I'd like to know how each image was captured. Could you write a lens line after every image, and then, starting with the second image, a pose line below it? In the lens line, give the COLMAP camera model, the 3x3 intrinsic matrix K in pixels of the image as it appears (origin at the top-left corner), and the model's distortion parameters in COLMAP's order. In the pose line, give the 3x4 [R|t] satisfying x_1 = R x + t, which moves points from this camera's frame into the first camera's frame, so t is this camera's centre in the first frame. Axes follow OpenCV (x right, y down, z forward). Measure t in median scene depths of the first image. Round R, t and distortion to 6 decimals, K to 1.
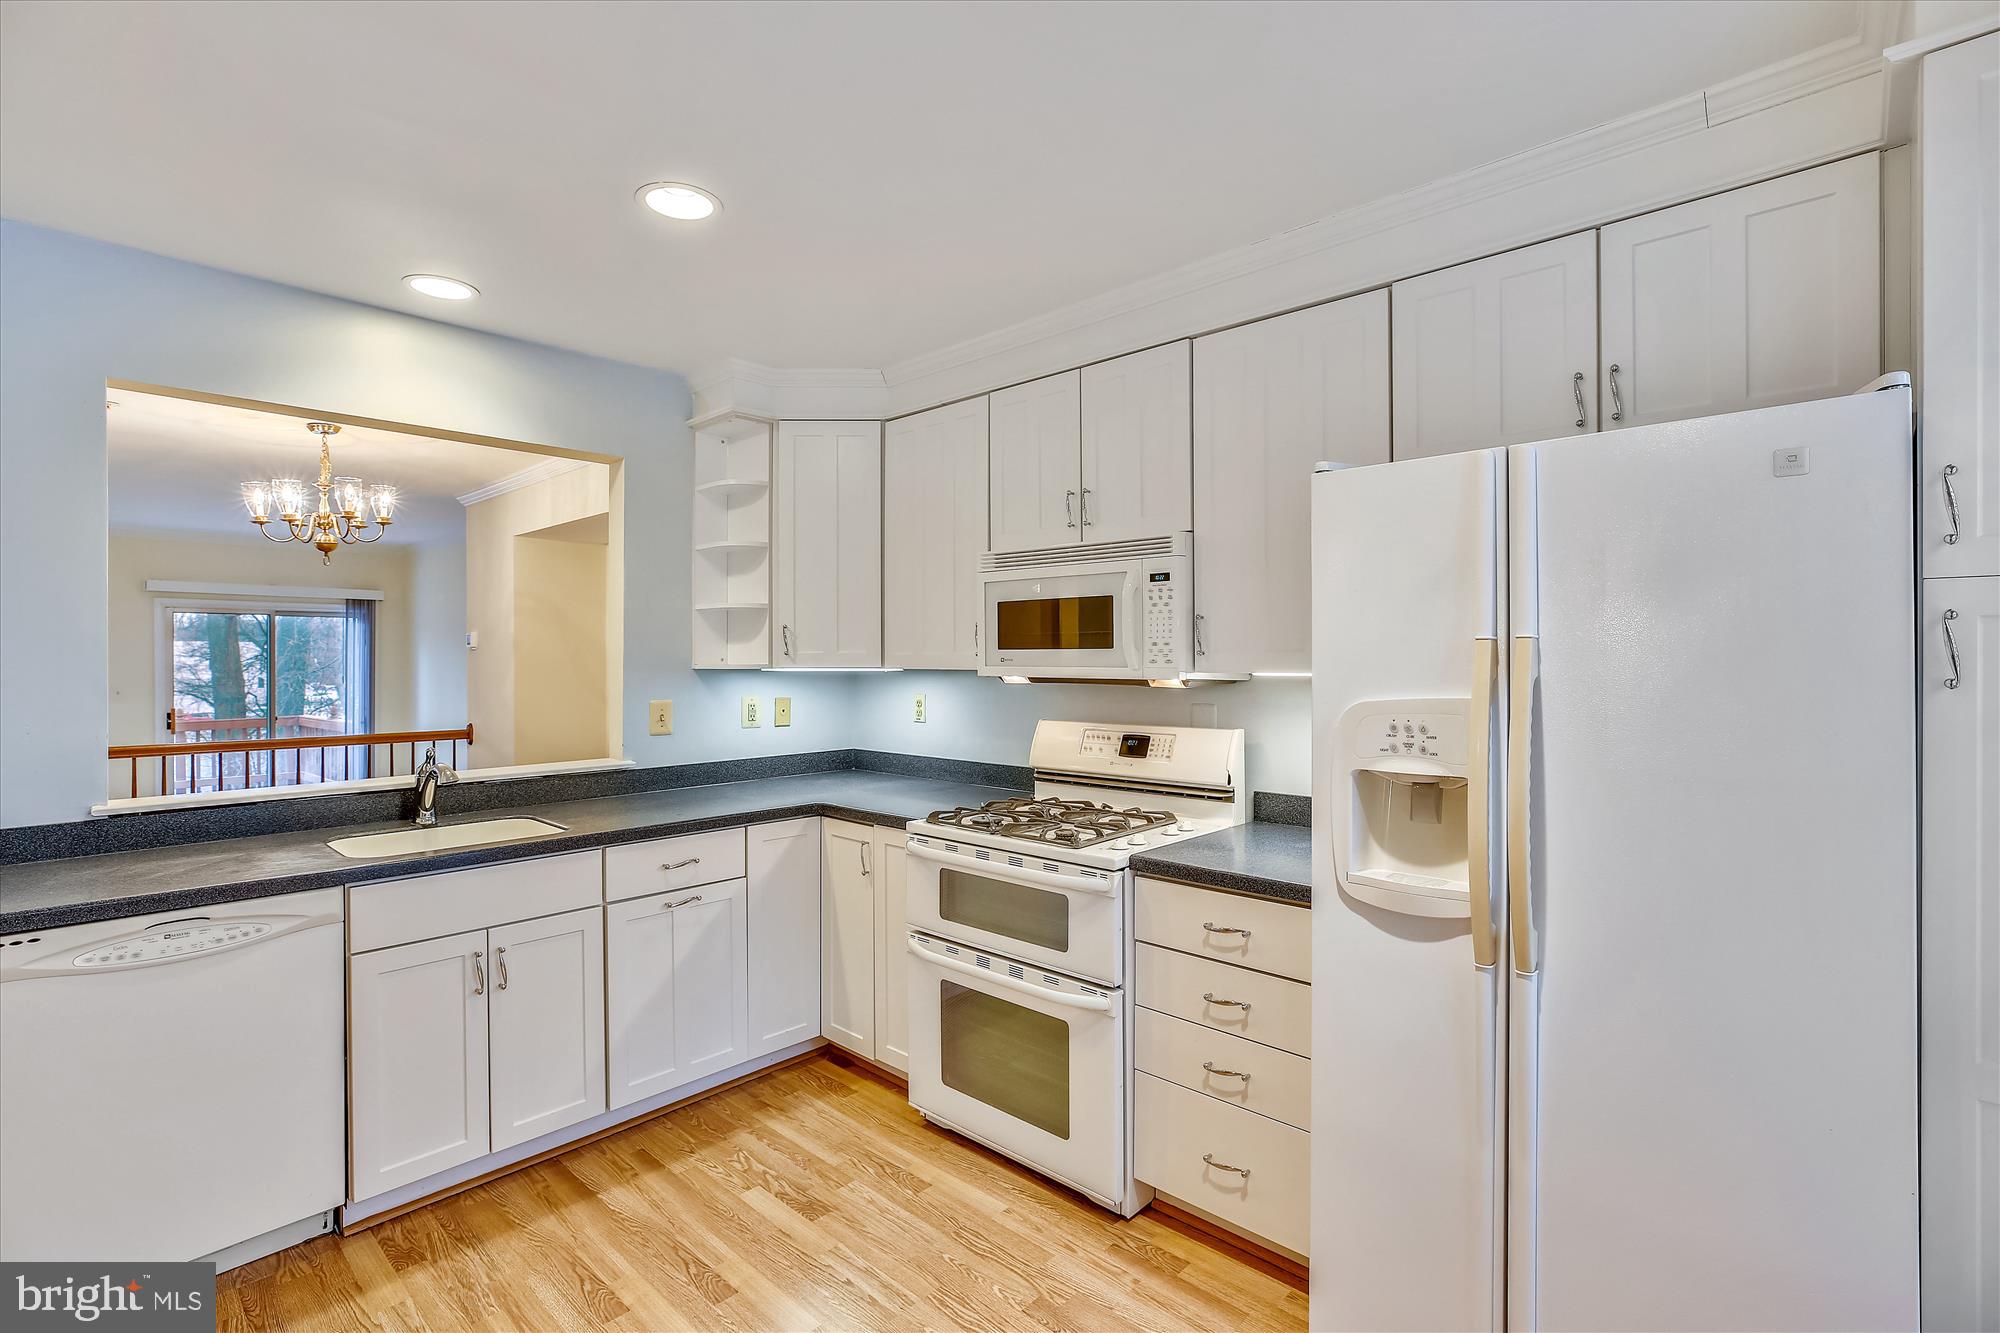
lens RADIAL K [[923.6, 0, 1001.8], [0, 923.6, 662.7], [0, 0, 1]] dist [-0.020543, 0.002678]
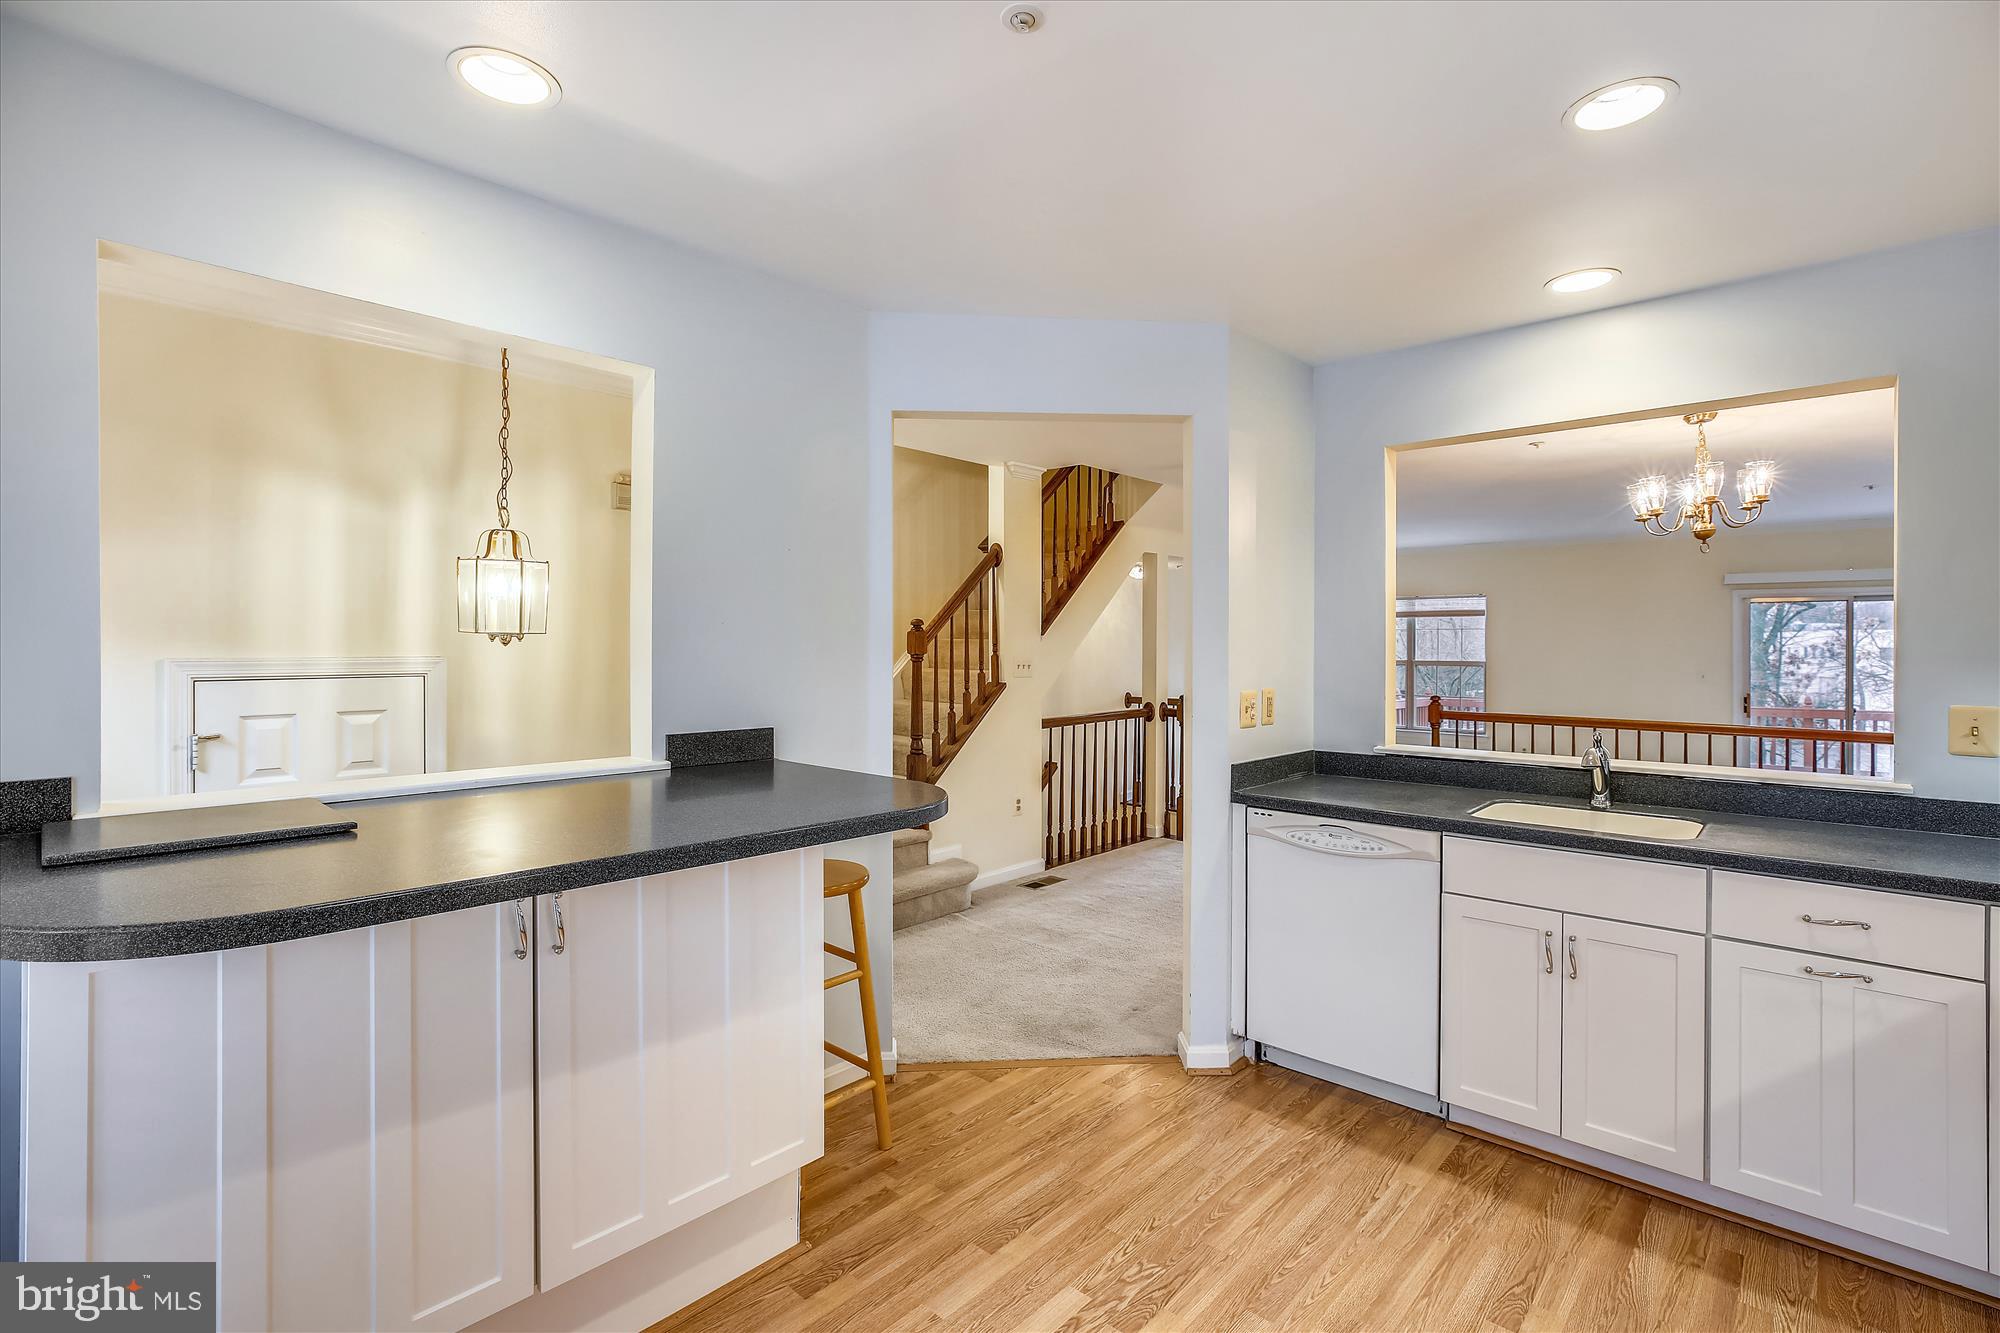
lens RADIAL K [[923.6, 0, 1009.1], [0, 923.6, 649.1], [0, 0, 1]] dist [-0.020543, 0.002678]
pose [[-0.013227, 0.004623, -0.999902, 0.257744], [-0.006762, 0.999966, 0.004713, 0.000130], [0.999890, 0.006824, -0.013195, 0.231110]]
